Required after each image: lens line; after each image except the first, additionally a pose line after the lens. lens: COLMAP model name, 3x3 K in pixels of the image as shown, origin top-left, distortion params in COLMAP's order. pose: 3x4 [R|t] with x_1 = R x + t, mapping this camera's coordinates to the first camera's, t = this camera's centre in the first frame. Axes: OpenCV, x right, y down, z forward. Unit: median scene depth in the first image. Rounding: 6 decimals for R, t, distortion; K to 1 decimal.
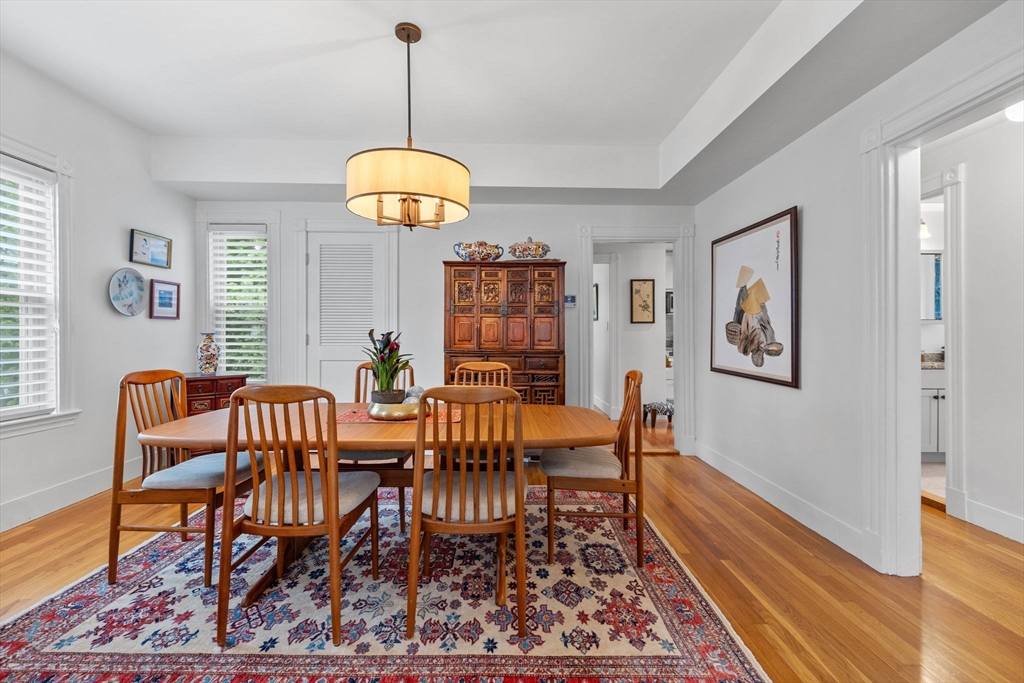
lens RADIAL K [[443.9, 0, 515.2], [0, 443.9, 334.6], [0, 0, 1]] dist [0.000909, 0.000439]
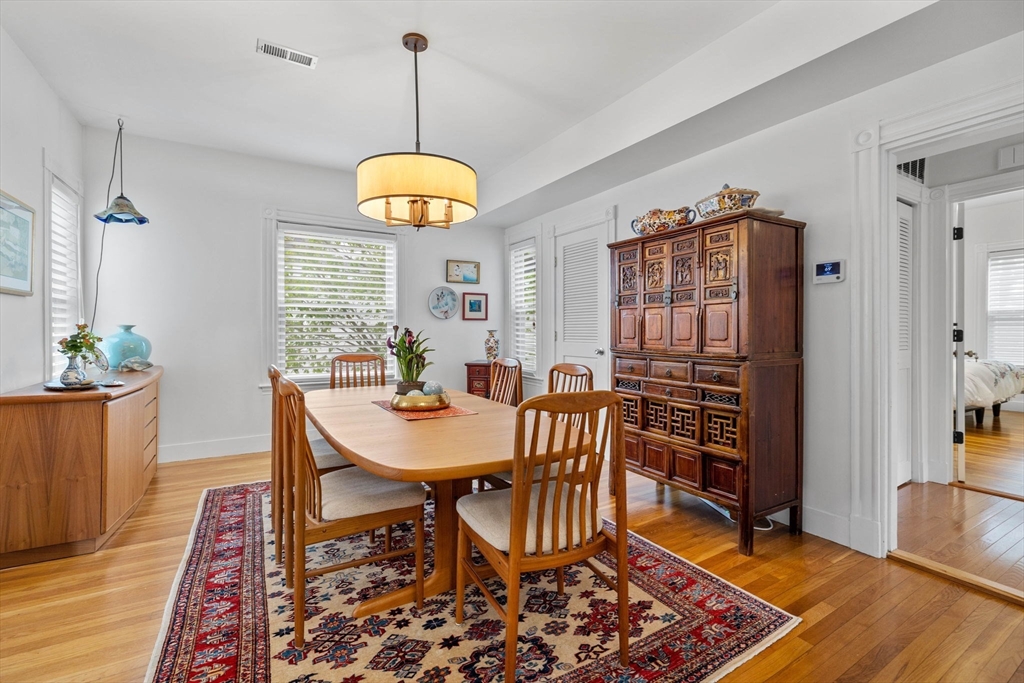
lens RADIAL K [[443.9, 0, 515.2], [0, 443.9, 334.6], [0, 0, 1]] dist [0.000909, 0.000439]
pose [[0.499385, 0.004808, -0.866367, 0.648413], [0.000618, 0.999982, 0.005906, 0.002795], [0.866380, -0.003484, 0.499373, 0.560185]]
